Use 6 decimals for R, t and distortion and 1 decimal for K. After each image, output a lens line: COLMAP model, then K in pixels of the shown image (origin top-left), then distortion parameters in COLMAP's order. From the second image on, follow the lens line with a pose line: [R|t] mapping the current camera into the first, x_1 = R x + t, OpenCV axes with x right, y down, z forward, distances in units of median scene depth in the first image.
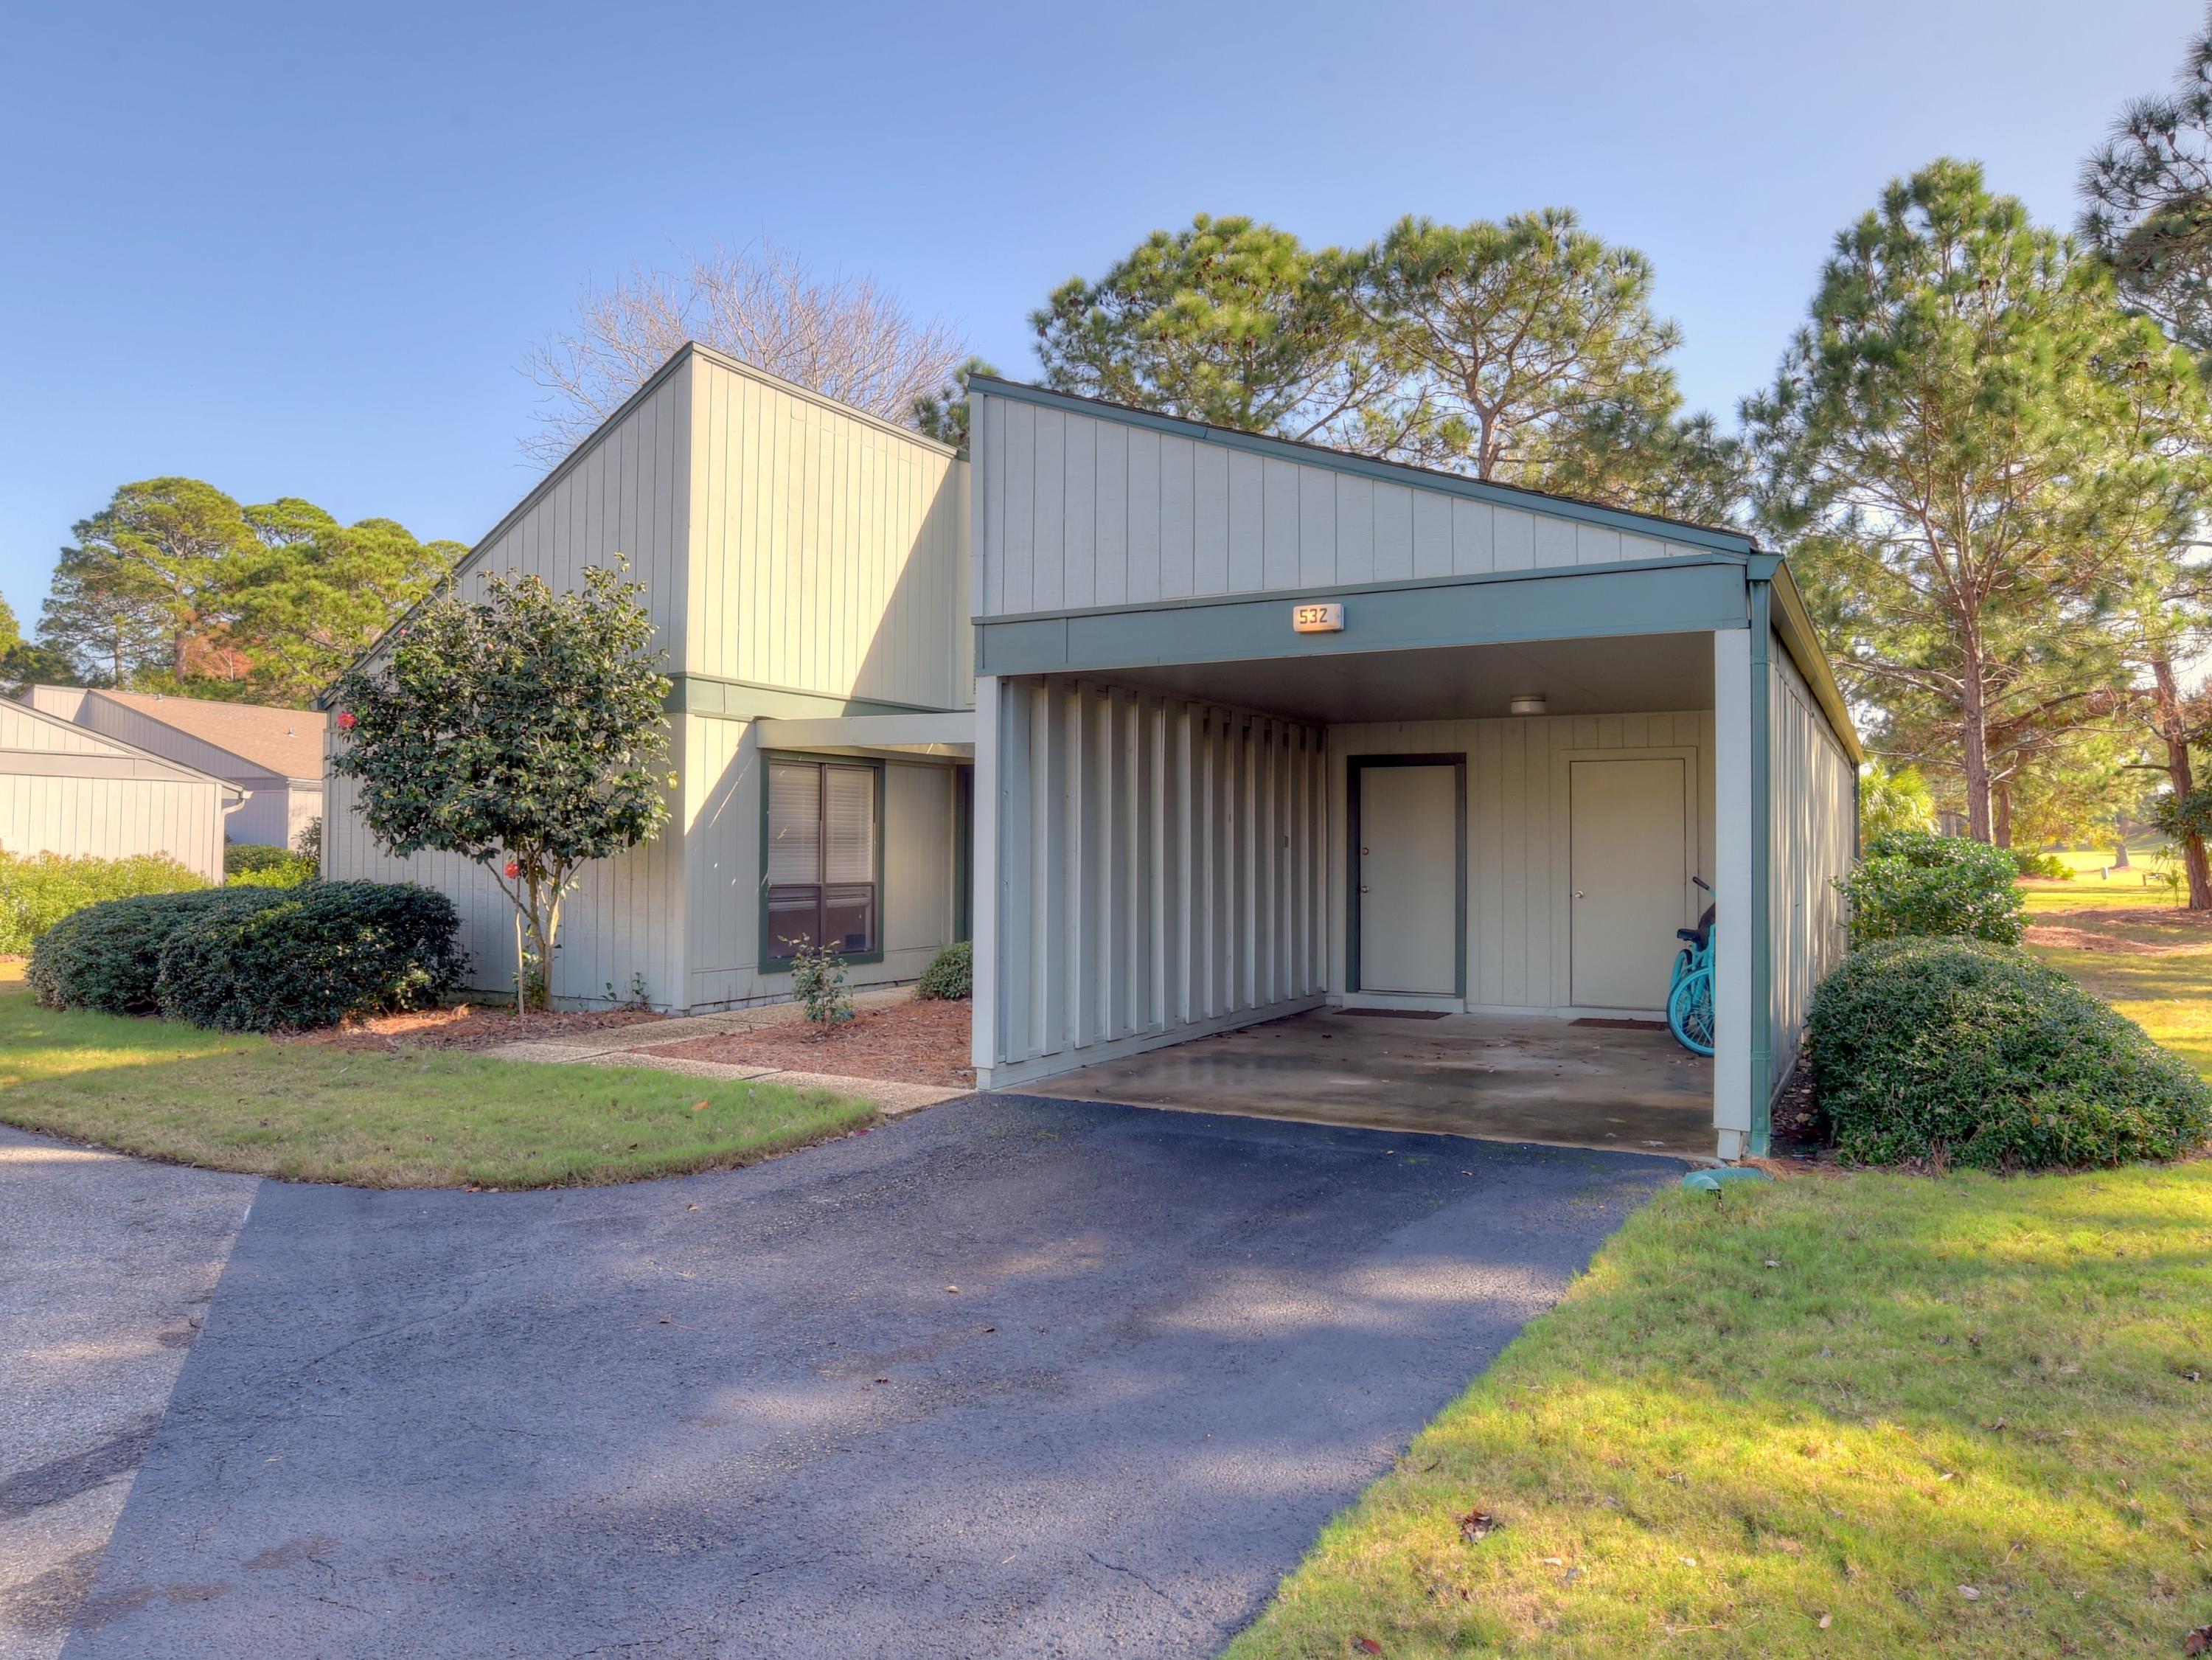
lens RADIAL K [[1453.9, 0, 1104.9], [0, 1453.9, 772.5], [0, 0, 1]] dist [-0.053163, 0.000362]
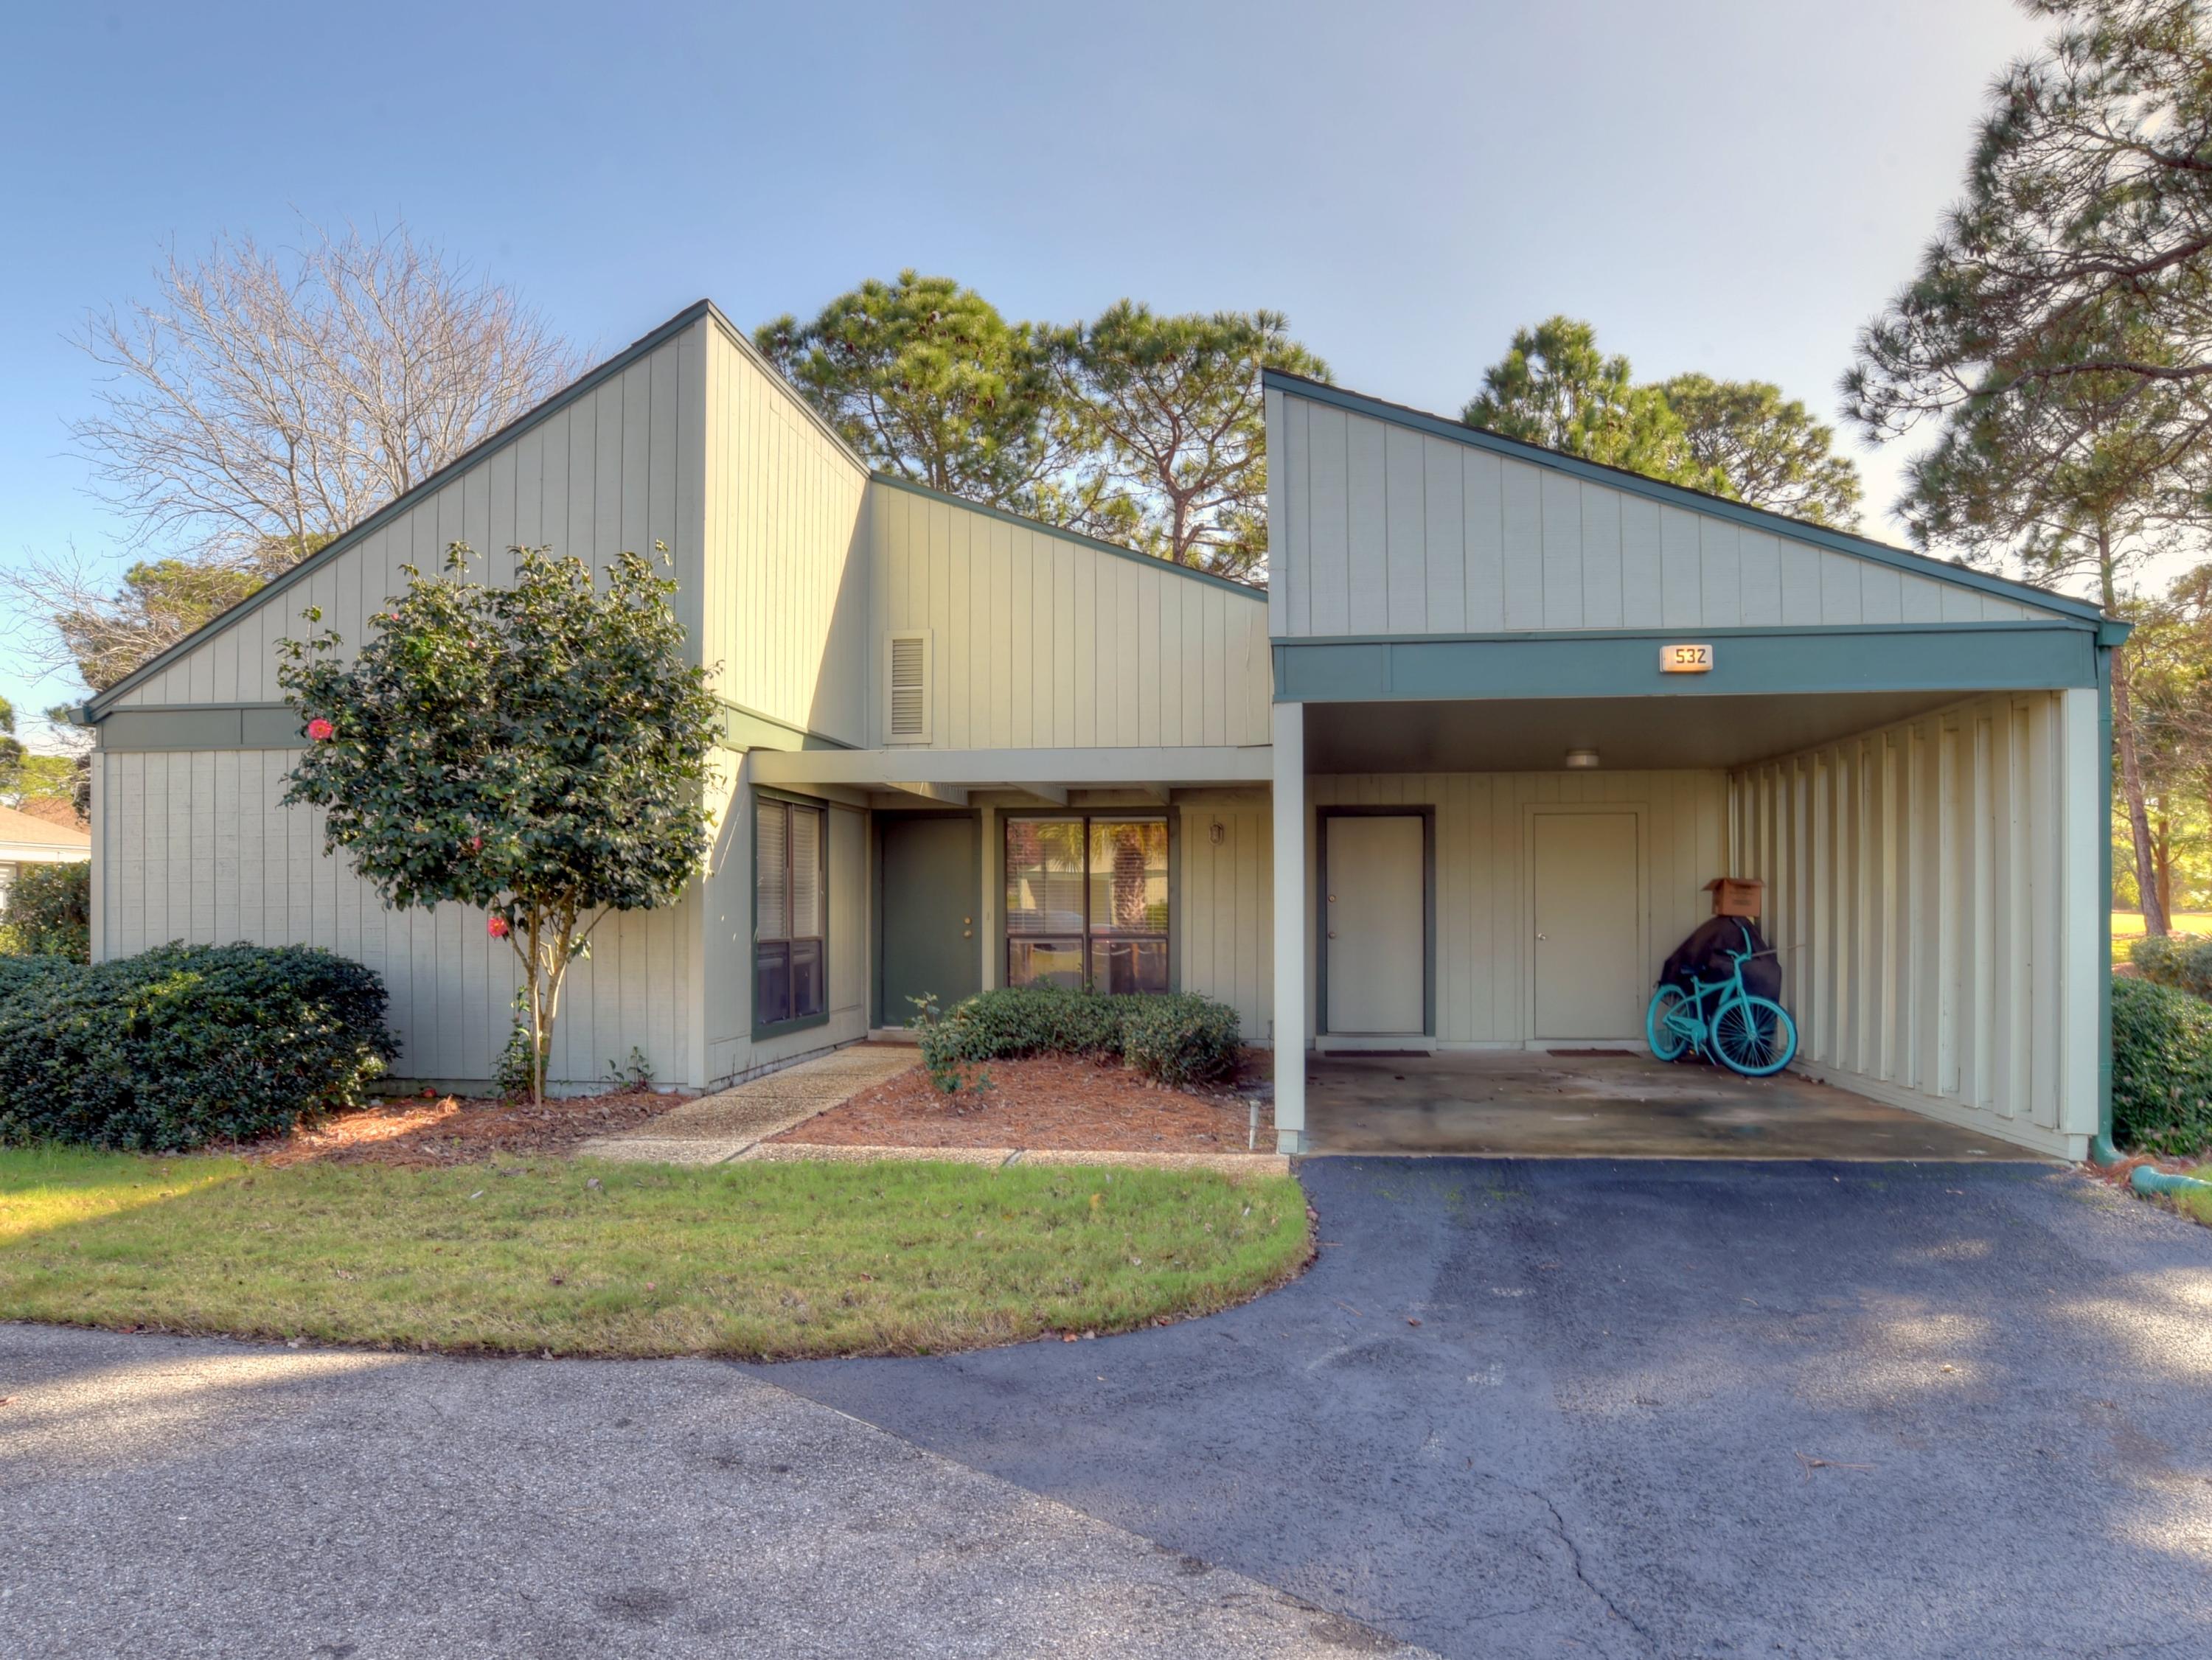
lens RADIAL K [[1365.3, 0, 1103.3], [0, 1365.3, 872.2], [0, 0, 1]] dist [-0.087638, 0.041410]
pose [[0.931066, 0.001331, 0.364847, -0.343451], [-0.011318, 0.999617, 0.025237, 0.013644], [-0.364674, -0.027626, 0.930725, 0.169016]]
